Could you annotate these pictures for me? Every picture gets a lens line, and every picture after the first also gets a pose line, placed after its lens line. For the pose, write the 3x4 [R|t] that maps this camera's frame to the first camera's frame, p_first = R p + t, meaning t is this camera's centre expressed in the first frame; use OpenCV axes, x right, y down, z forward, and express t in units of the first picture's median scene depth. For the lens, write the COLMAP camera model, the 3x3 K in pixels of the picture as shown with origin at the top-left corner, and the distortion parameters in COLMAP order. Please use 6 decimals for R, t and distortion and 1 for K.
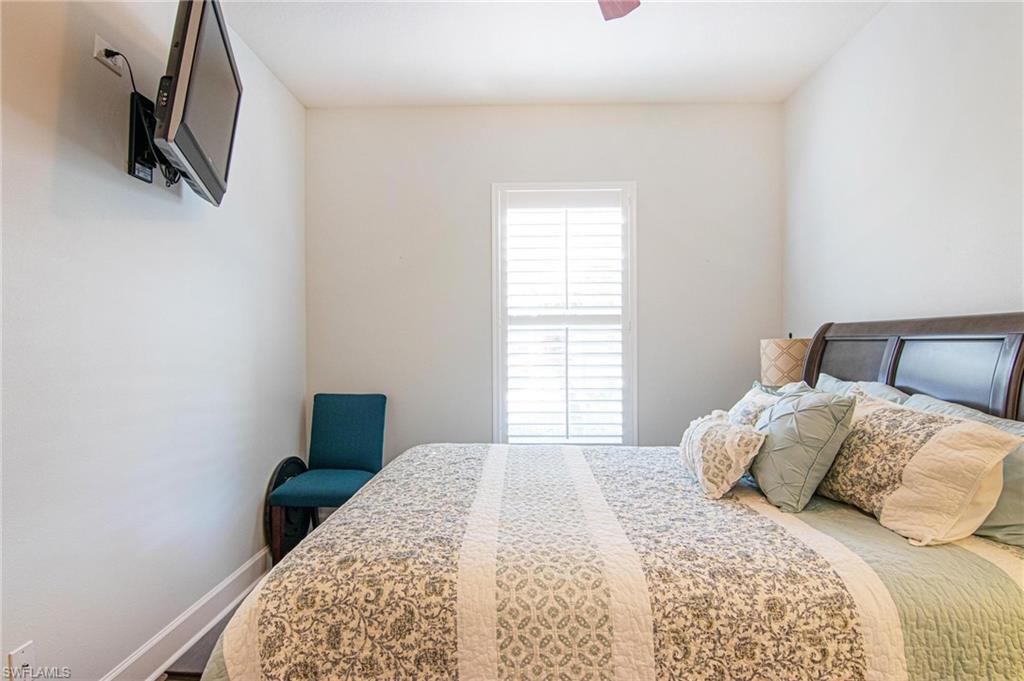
lens RADIAL K [[522.6, 0, 508.6], [0, 522.6, 343.1], [0, 0, 1]] dist [-0.014084, -0.009136]
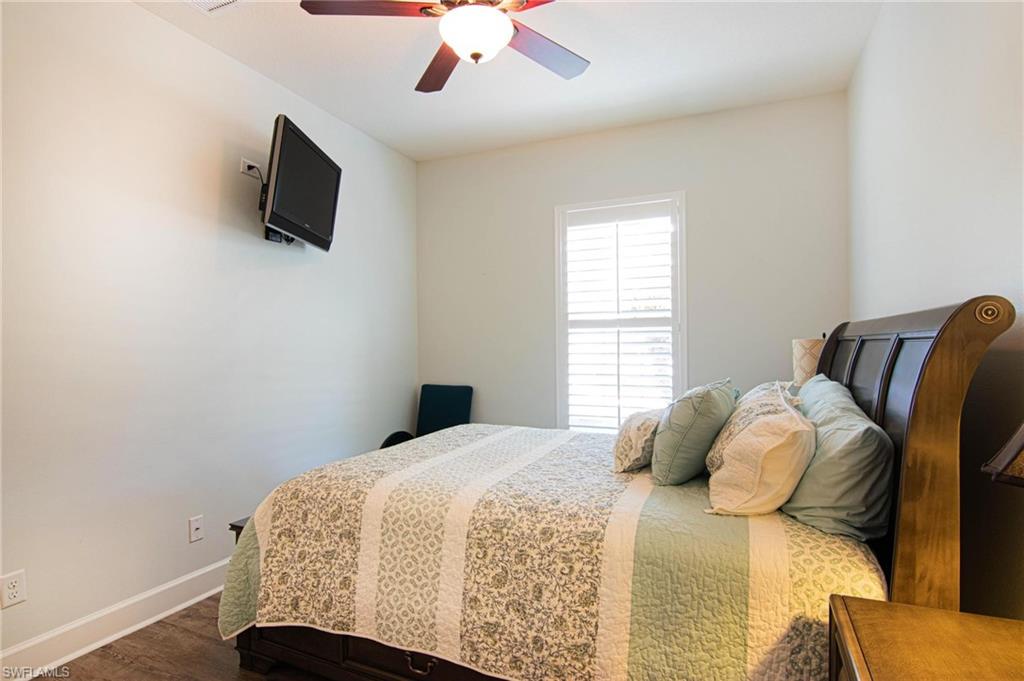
lens RADIAL K [[522.6, 0, 508.6], [0, 522.6, 343.1], [0, 0, 1]] dist [-0.014084, -0.009136]
pose [[0.925863, -0.005690, -0.377818, 0.947219], [0.004909, 0.999983, -0.003031, 0.000593], [0.377829, 0.000951, 0.925875, -0.341492]]
